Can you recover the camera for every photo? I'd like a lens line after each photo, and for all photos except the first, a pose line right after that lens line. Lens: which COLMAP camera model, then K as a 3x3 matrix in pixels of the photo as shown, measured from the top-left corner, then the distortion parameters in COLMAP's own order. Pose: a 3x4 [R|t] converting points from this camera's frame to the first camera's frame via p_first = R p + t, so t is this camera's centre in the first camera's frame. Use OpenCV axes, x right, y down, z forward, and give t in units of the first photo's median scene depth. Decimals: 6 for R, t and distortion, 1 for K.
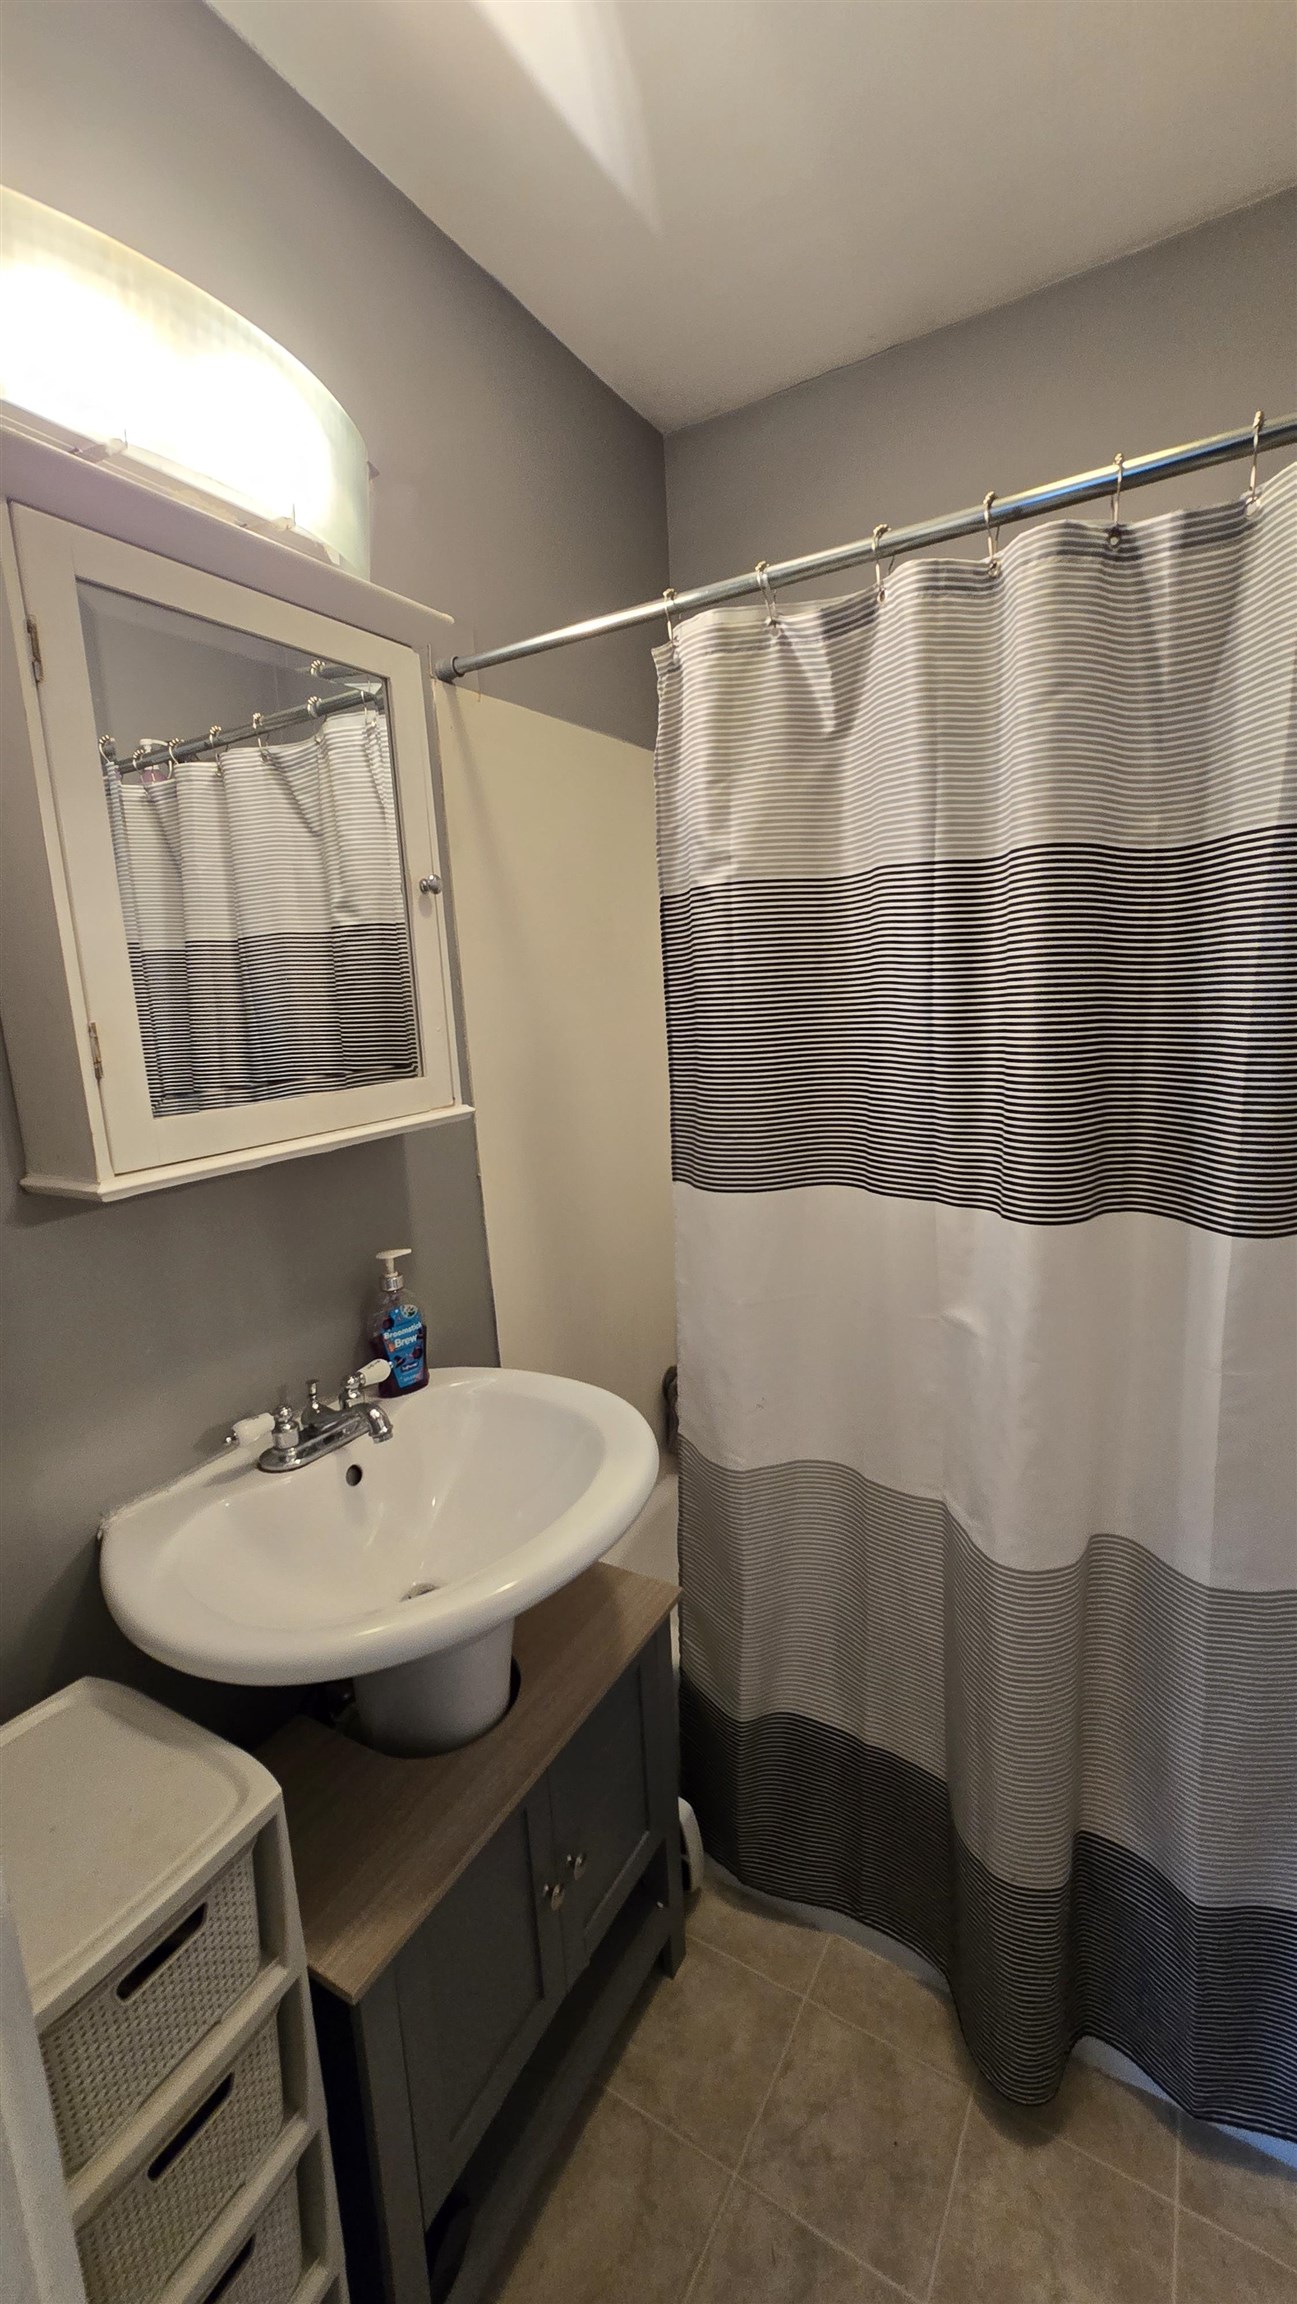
lens RADIAL K [[935.3, 0, 649.0], [0, 935.3, 1144.9], [0, 0, 1]] dist [-0.003960, 0.001160]
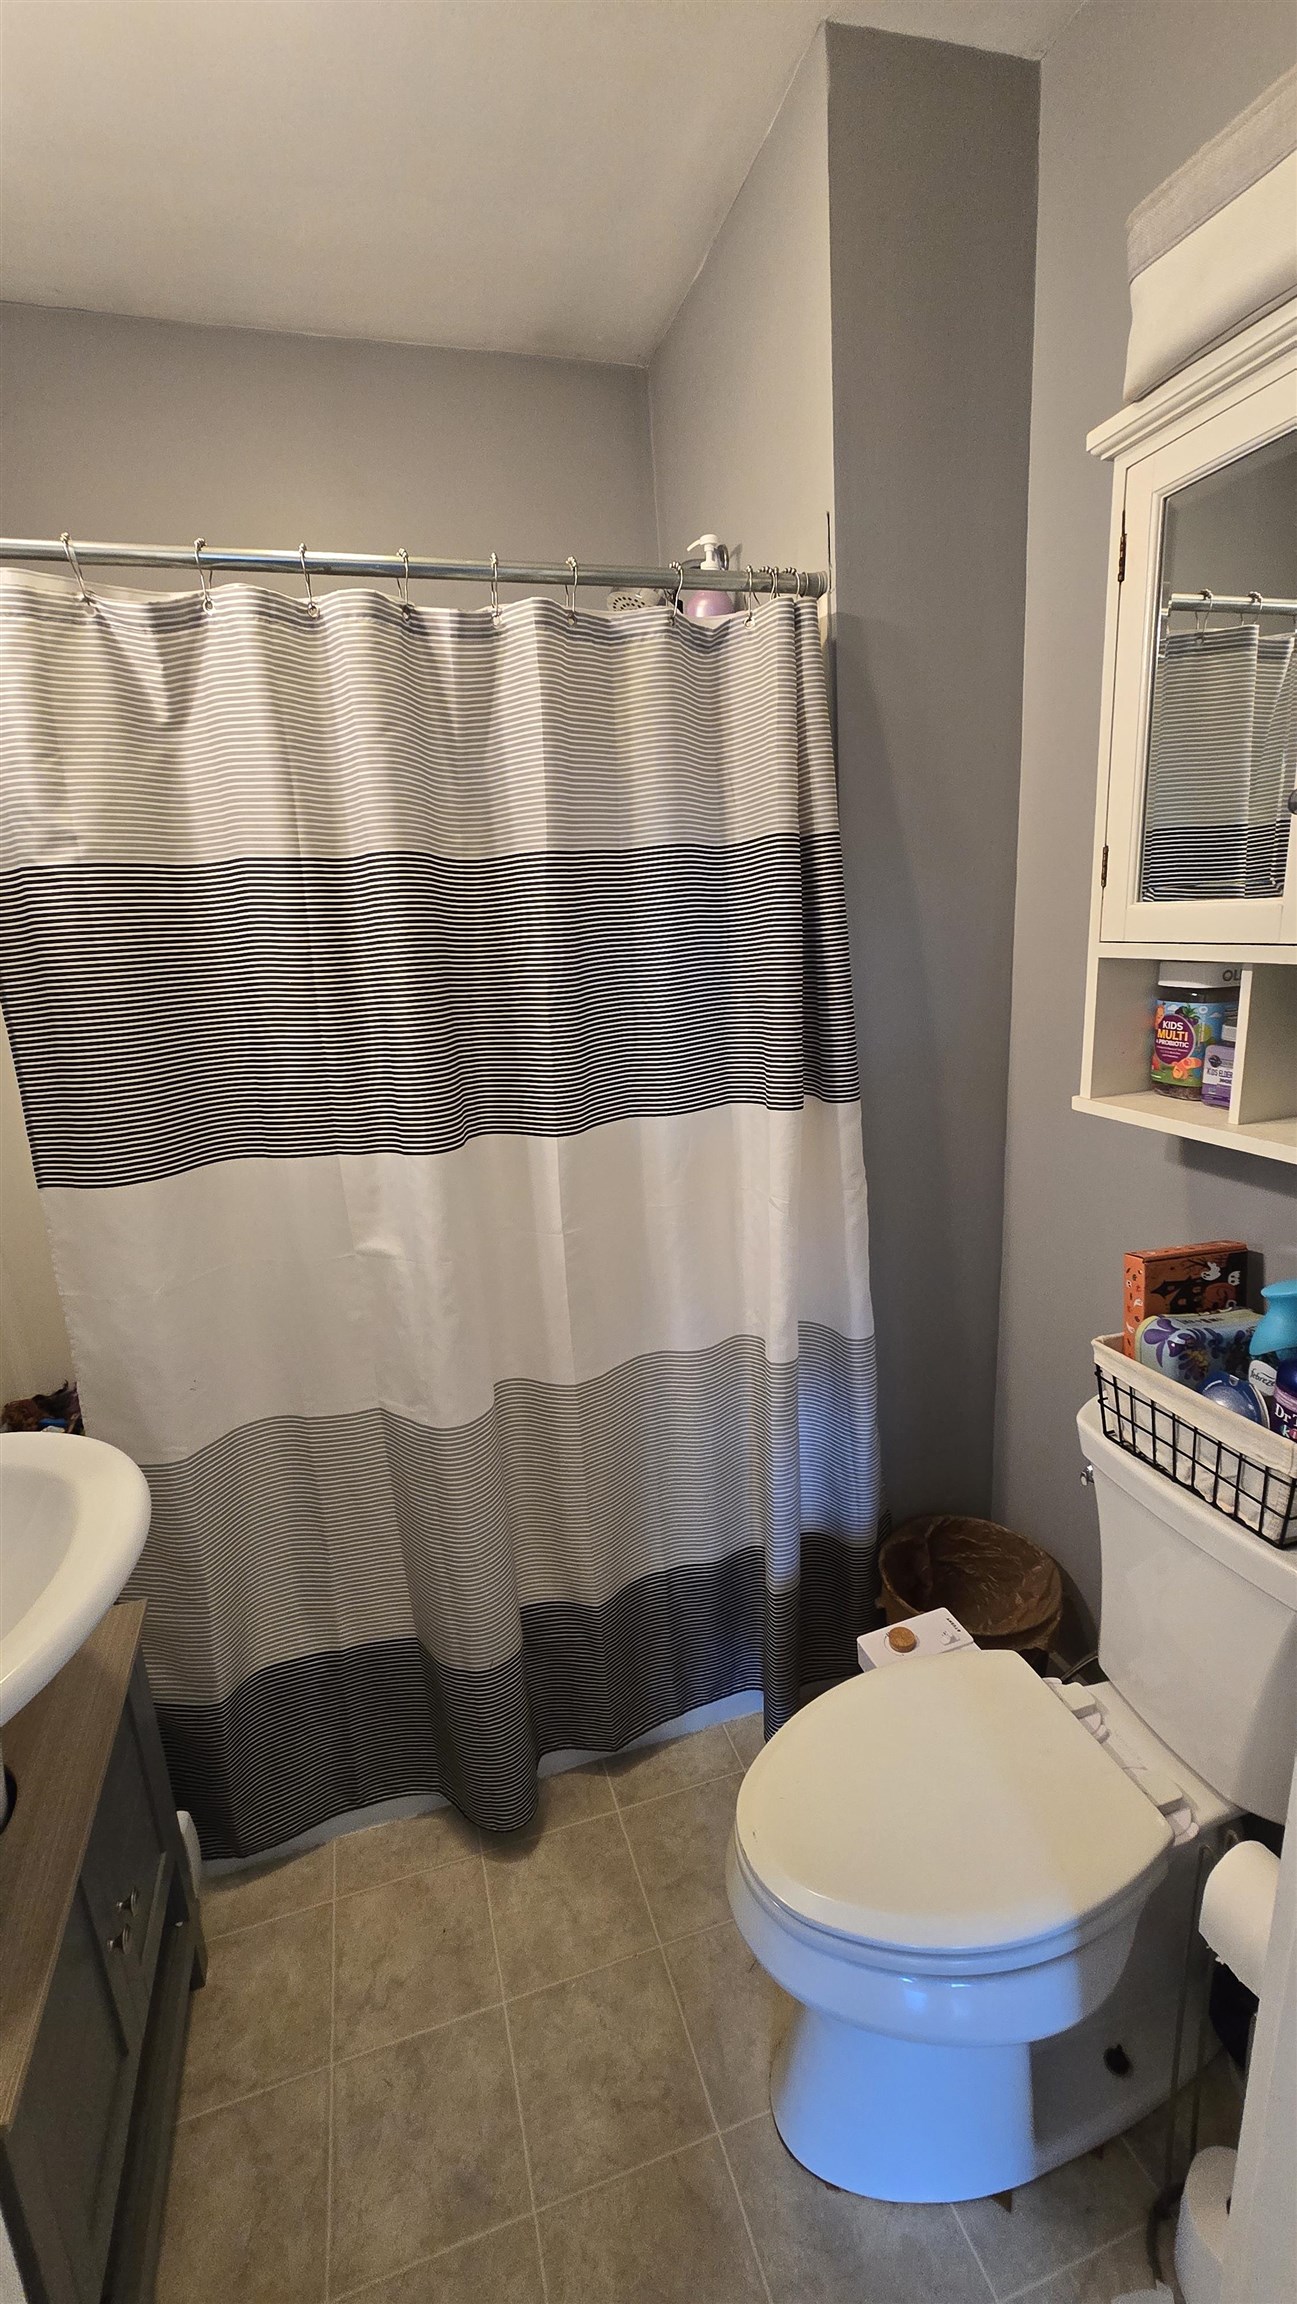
lens RADIAL K [[935.3, 0, 643.7], [0, 935.3, 1146.7], [0, 0, 1]] dist [-0.003960, 0.001160]
pose [[0.667503, -0.161372, 0.726910, -0.284012], [0.147709, 0.985530, 0.083148, 0.011139], [-0.729810, 0.051870, 0.681680, -0.063657]]
